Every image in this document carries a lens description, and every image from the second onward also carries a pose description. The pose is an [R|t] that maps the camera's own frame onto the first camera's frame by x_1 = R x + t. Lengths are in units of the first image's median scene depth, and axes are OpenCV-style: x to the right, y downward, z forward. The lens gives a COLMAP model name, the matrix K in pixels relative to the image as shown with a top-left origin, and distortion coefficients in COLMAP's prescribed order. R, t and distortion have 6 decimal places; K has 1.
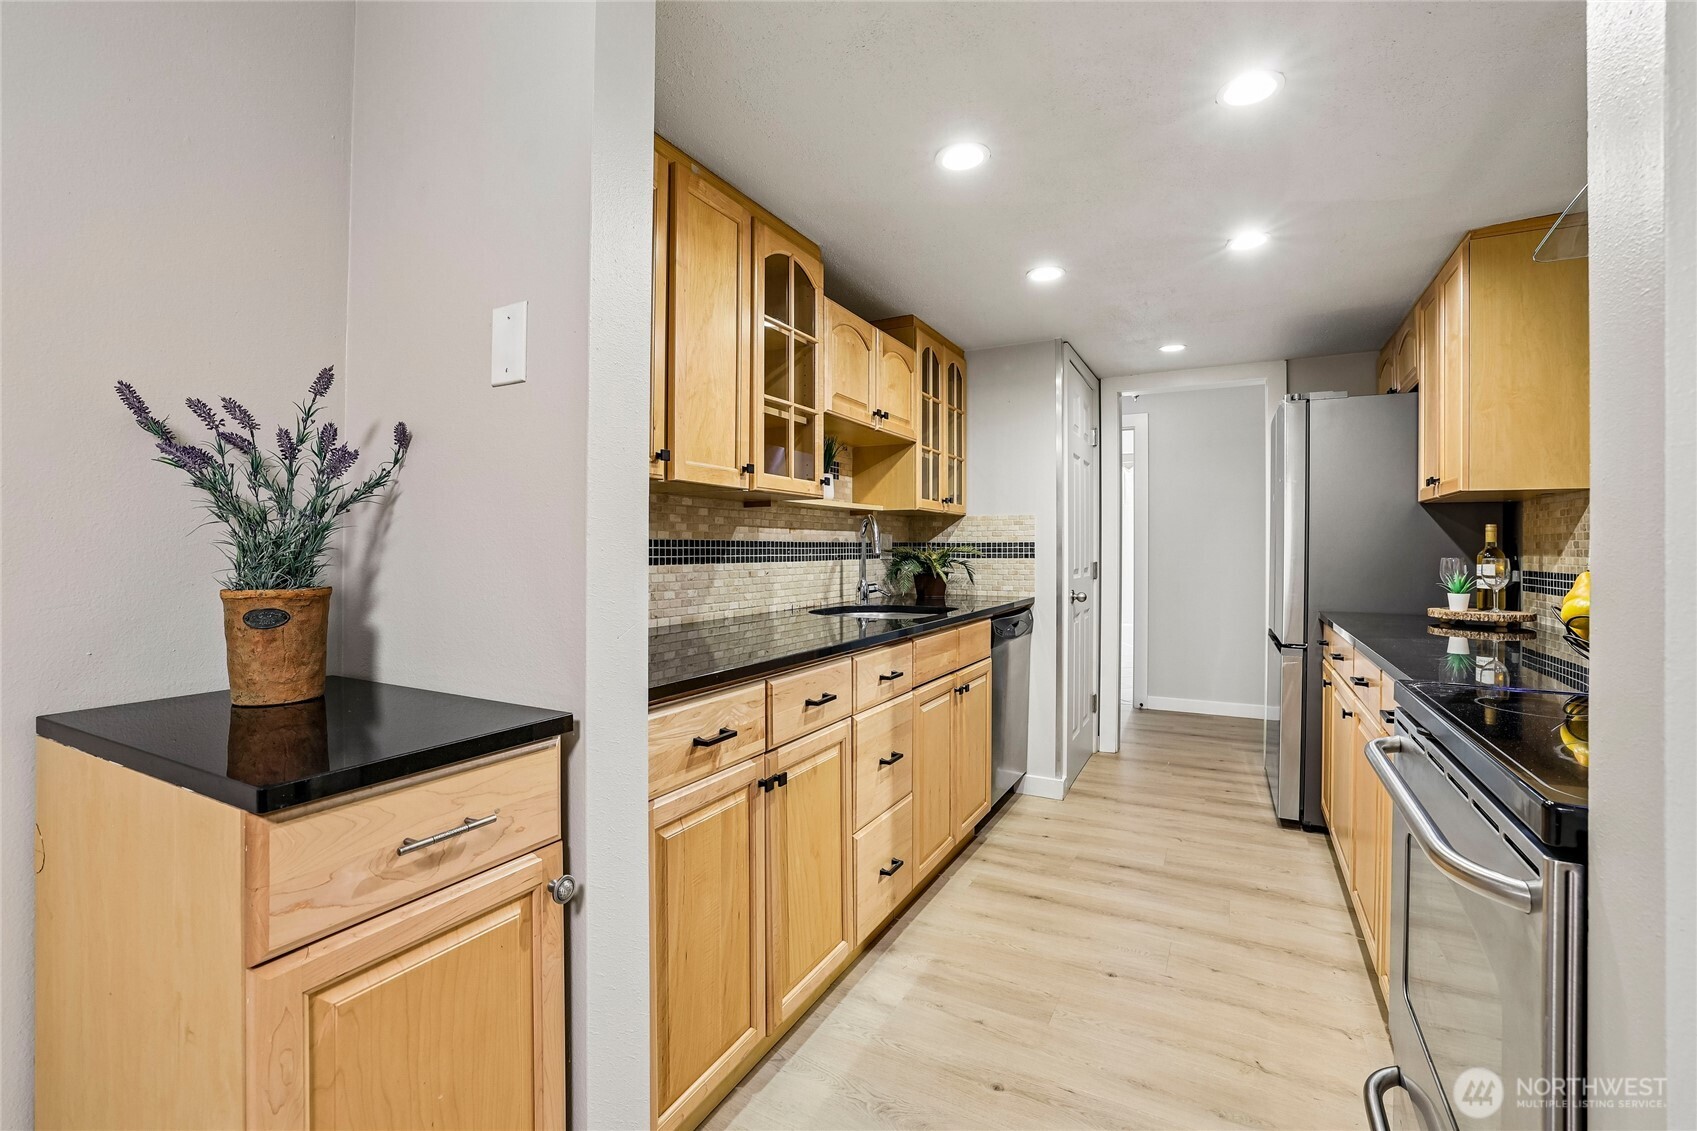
lens RADIAL K [[729.2, 0, 851.9], [0, 729.2, 549.2], [0, 0, 1]] dist [-0.043027, 0.017016]
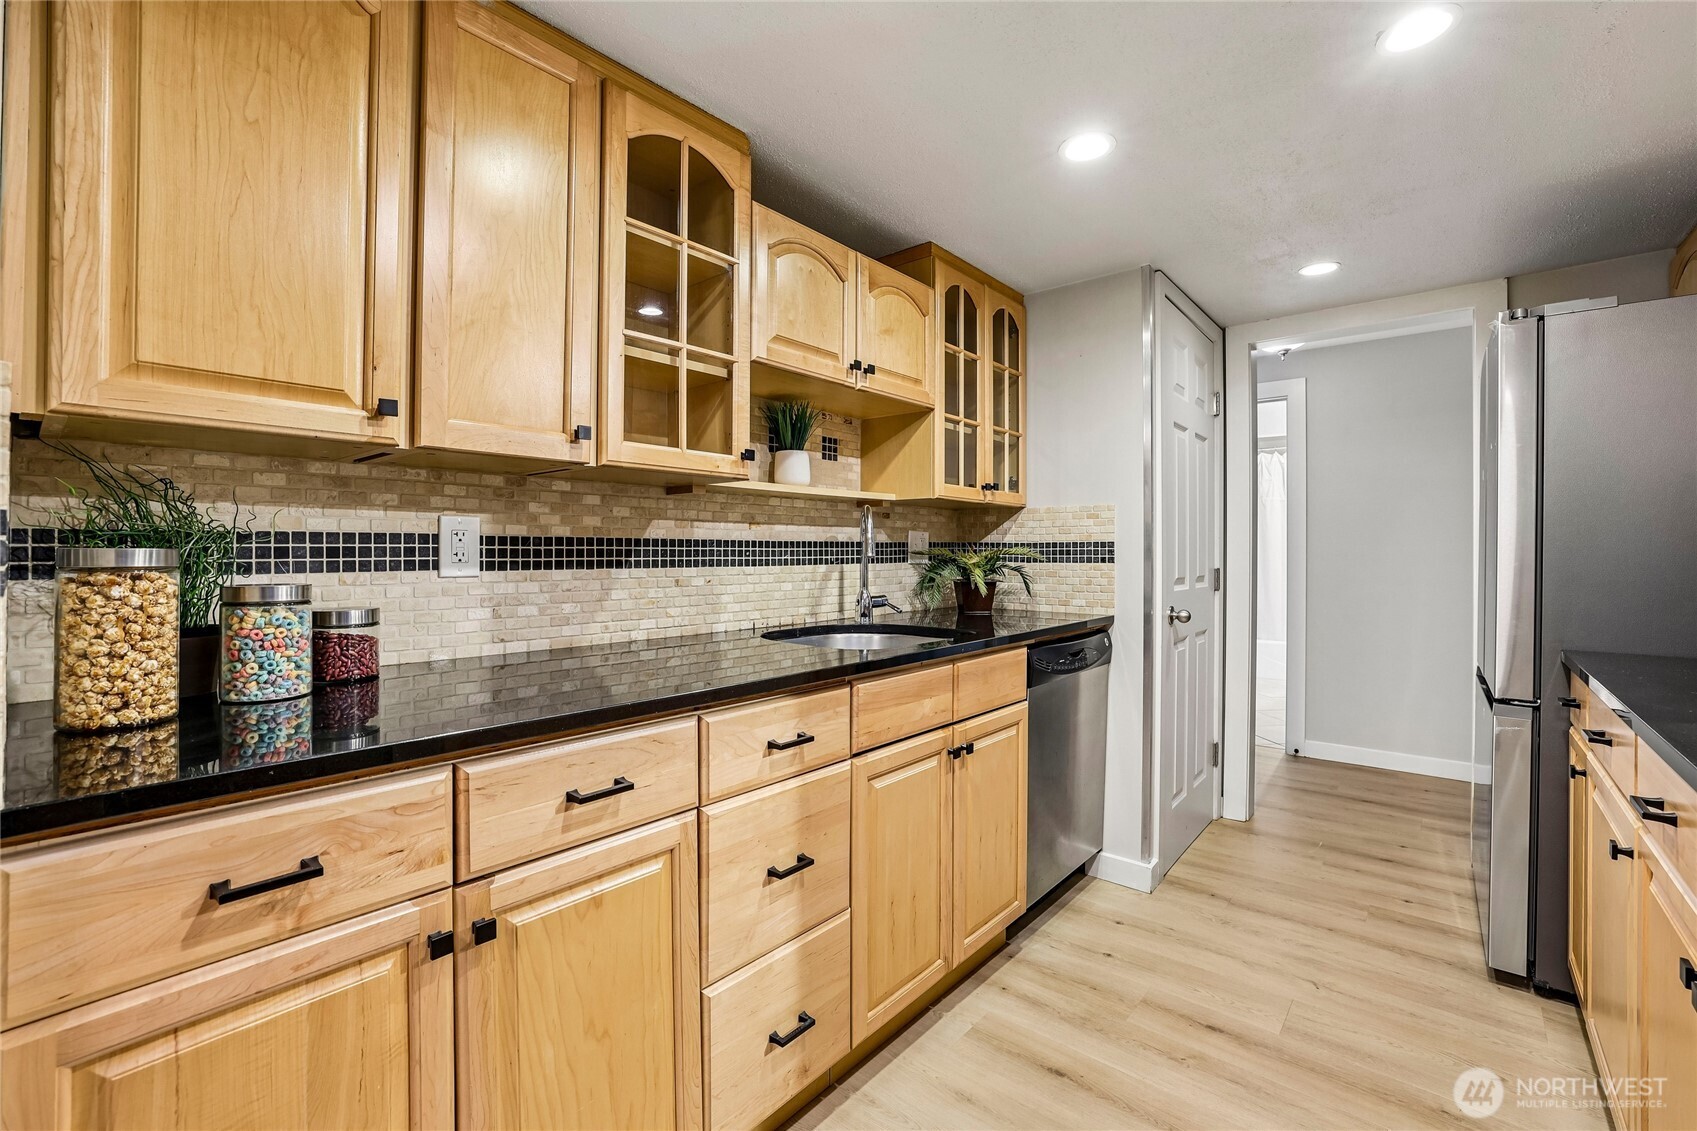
lens RADIAL K [[729.2, 0, 851.9], [0, 729.2, 549.2], [0, 0, 1]] dist [-0.043027, 0.017016]
pose [[0.977403, 0.001132, -0.211383, 0.173823], [-0.001887, 0.999993, -0.003371, 0.001300], [0.211378, 0.003694, 0.977397, 0.259594]]
